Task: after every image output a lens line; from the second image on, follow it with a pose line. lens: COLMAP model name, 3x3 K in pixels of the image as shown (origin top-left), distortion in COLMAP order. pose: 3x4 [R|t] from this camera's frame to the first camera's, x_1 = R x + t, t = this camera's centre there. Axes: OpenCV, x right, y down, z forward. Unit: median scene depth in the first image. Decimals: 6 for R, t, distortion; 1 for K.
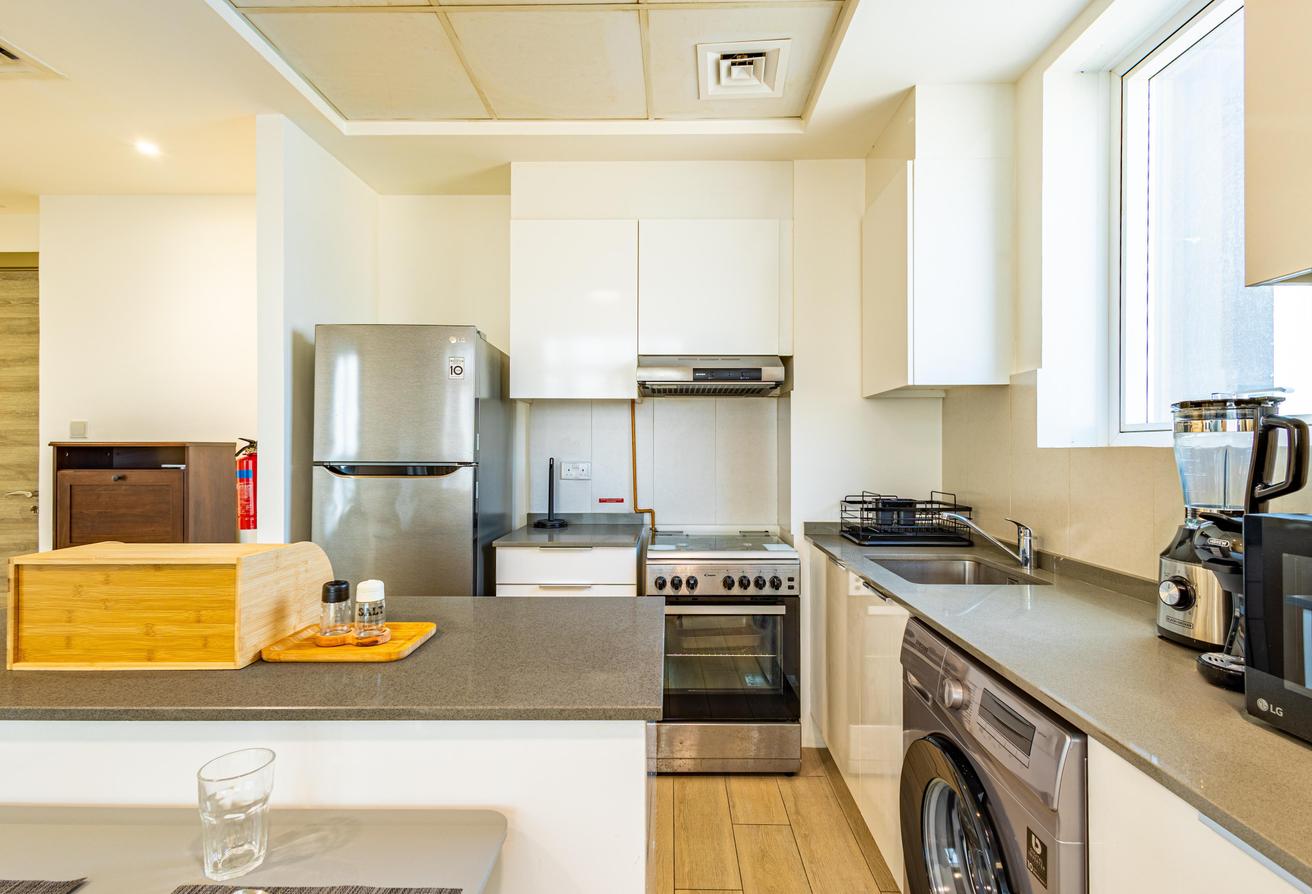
lens RADIAL K [[602.0, 0, 661.8], [0, 602.0, 447.5], [0, 0, 1]] dist [0.017369, -0.005477]
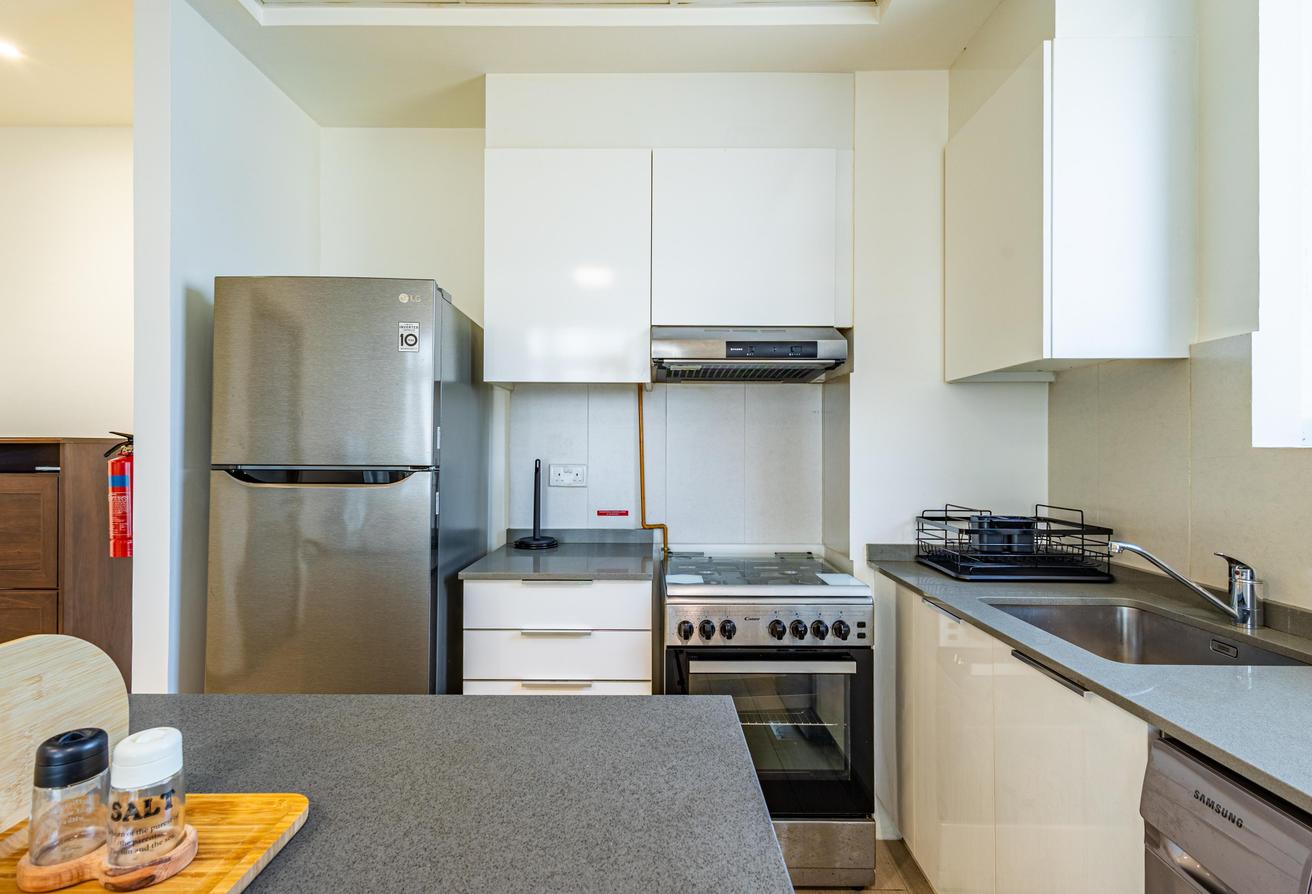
lens RADIAL K [[602.0, 0, 647.7], [0, 602.0, 447.8], [0, 0, 1]] dist [0.017369, -0.005477]
pose [[0.999989, 0.002561, 0.003964, -0.052012], [-0.002562, 0.999997, 0.000310, 0.001860], [-0.003964, -0.000320, 0.999992, 0.260981]]
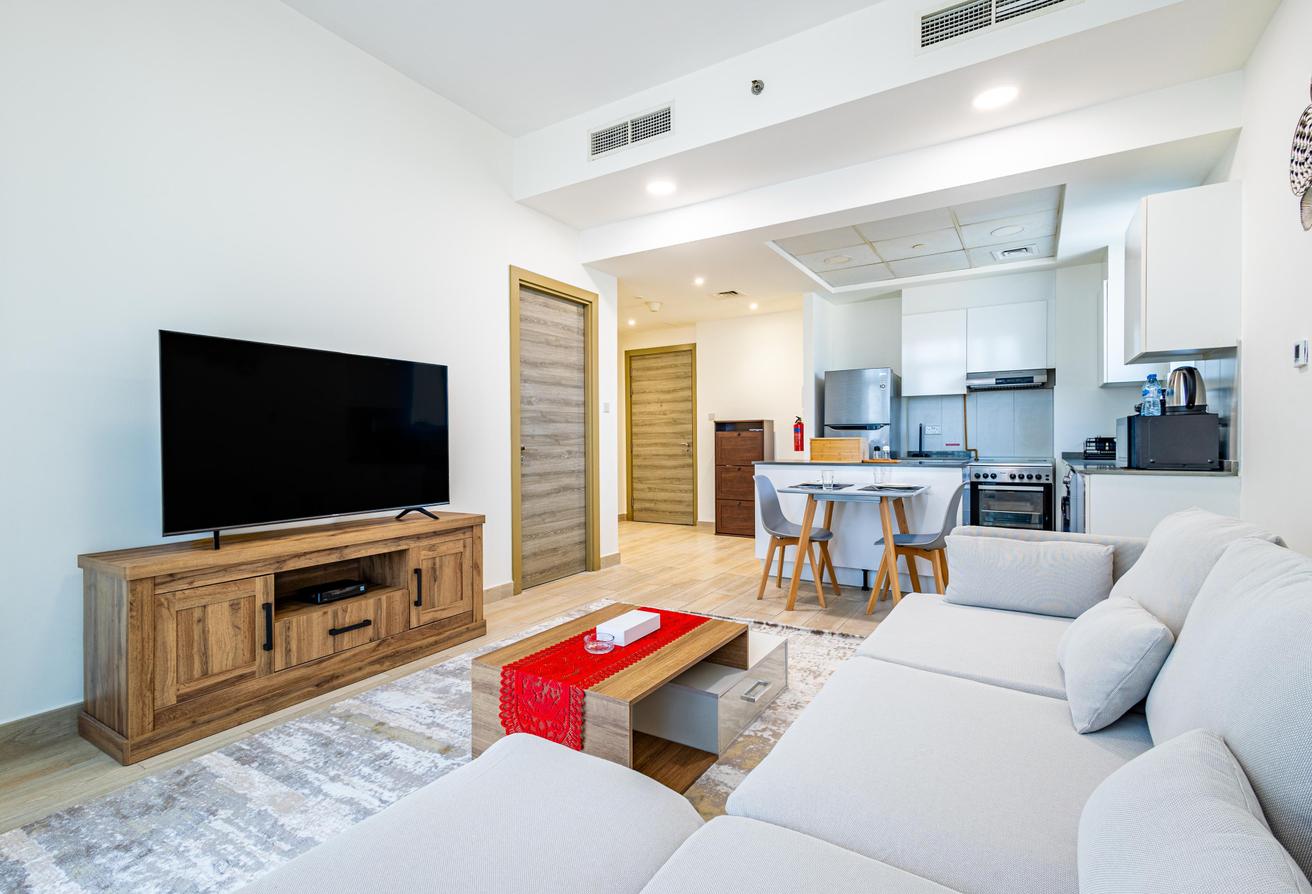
lens RADIAL K [[602.0, 0, 656.6], [0, 602.0, 446.7], [0, 0, 1]] dist [0.017369, -0.005477]
pose [[0.859099, -0.001823, -0.511806, 0.124044], [0.008945, 0.999894, 0.011453, 0.079888], [0.511732, -0.014418, 0.859024, -1.550998]]
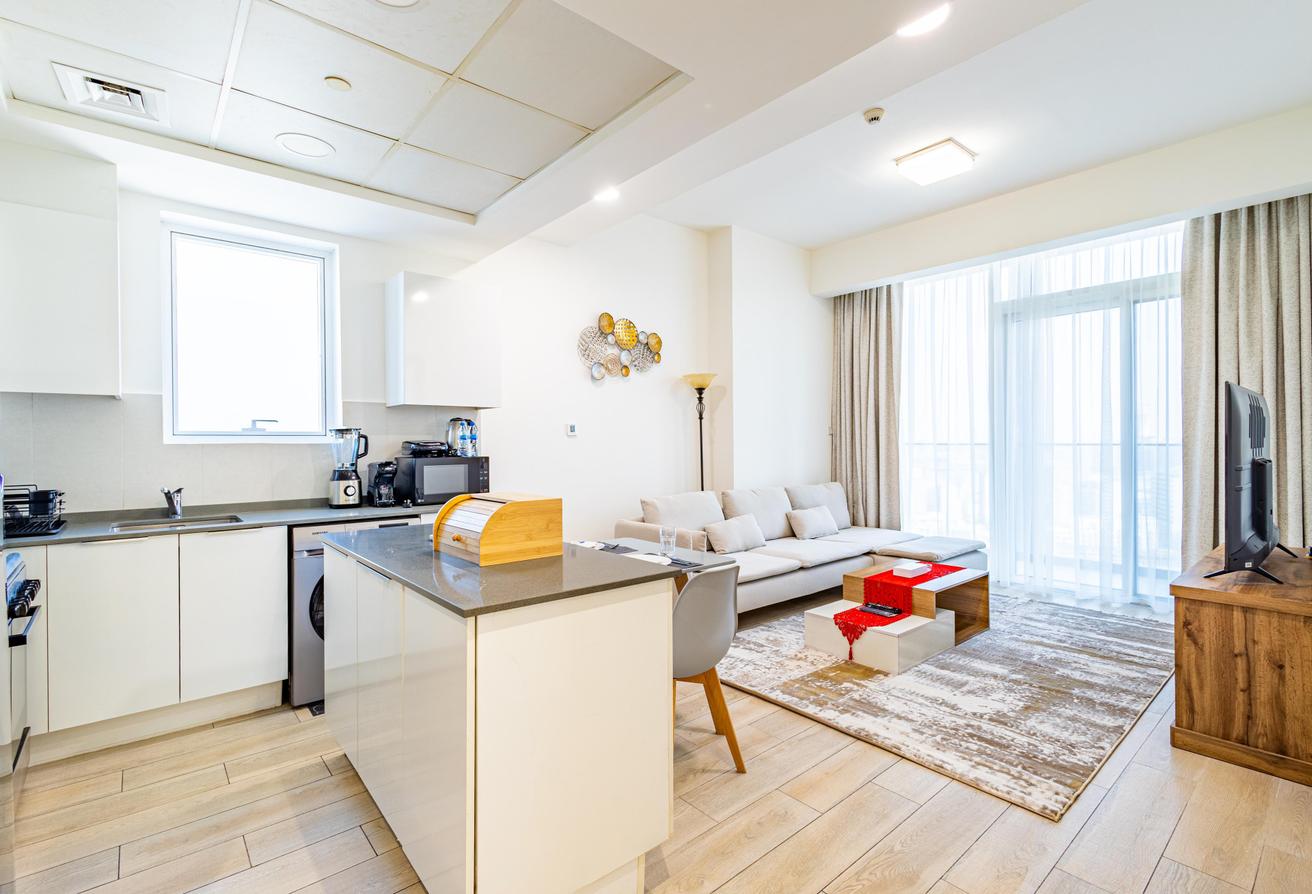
lens RADIAL K [[602.0, 0, 657.4], [0, 602.0, 444.4], [0, 0, 1]] dist [0.017369, -0.005477]
pose [[-0.661686, 0.000283, 0.749781, -1.187614], [0.003447, 0.999991, 0.002665, 0.001048], [-0.749773, 0.004348, -0.661680, 0.892742]]
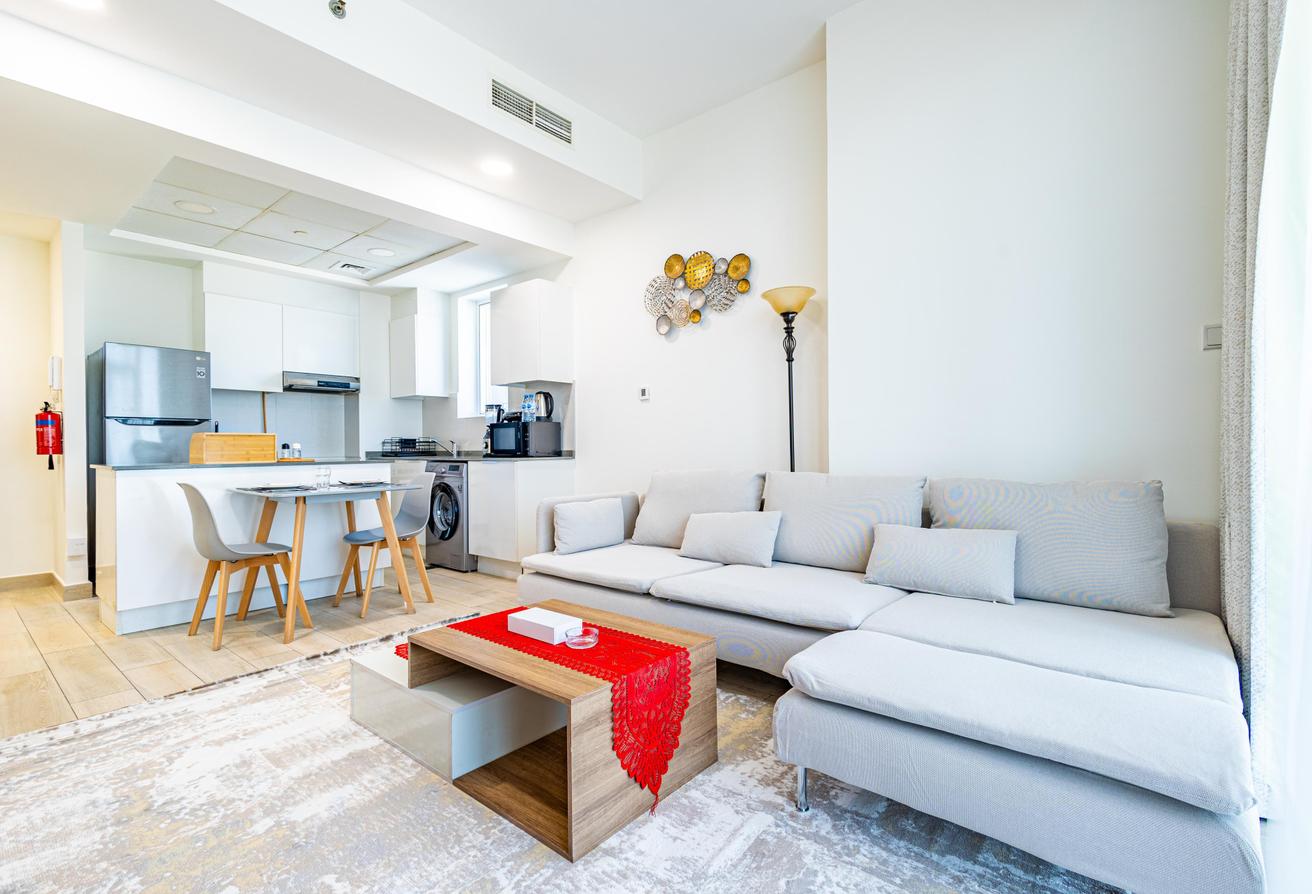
lens RADIAL K [[602.0, 0, 658.1], [0, 602.0, 447.0], [0, 0, 1]] dist [0.017369, -0.005477]
pose [[0.629403, -0.007731, 0.777040, -0.937141], [0.005747, 0.999969, 0.005295, 0.113409], [-0.777057, 0.001133, 0.629429, -1.438699]]
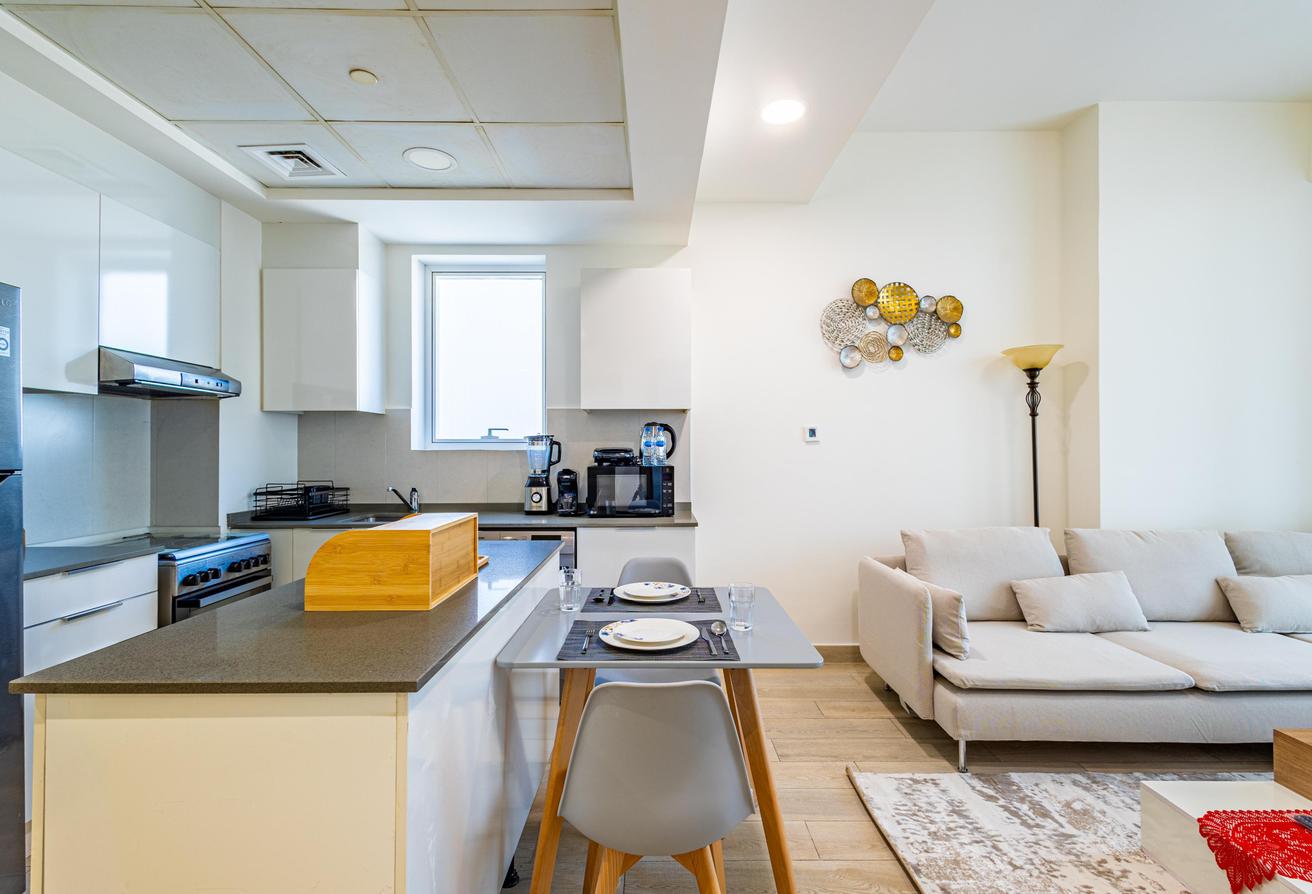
lens RADIAL K [[602.0, 0, 655.6], [0, 602.0, 447.3], [0, 0, 1]] dist [0.017369, -0.005477]
pose [[-0.020977, 0.004045, 0.999772, -1.066782], [-0.002322, 0.999989, -0.004095, -0.002033], [-0.999777, -0.002407, -0.020968, 0.222232]]
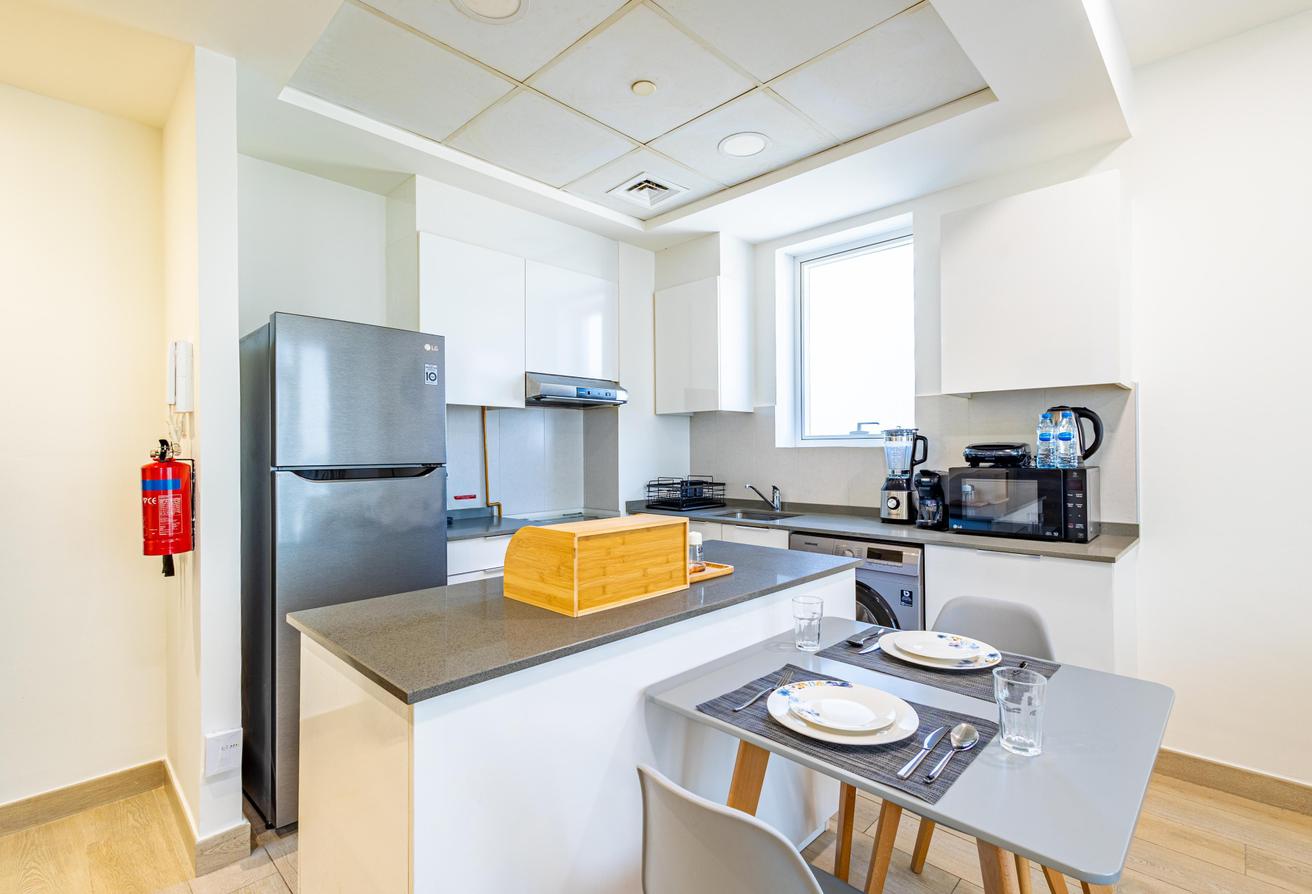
lens RADIAL K [[602.0, 0, 658.0], [0, 602.0, 447.3], [0, 0, 1]] dist [0.017369, -0.005477]
pose [[0.682933, -0.004016, 0.730470, -0.823657], [0.005589, 0.999984, 0.000273, -0.002118], [-0.730460, 0.003896, 0.682945, -0.011735]]
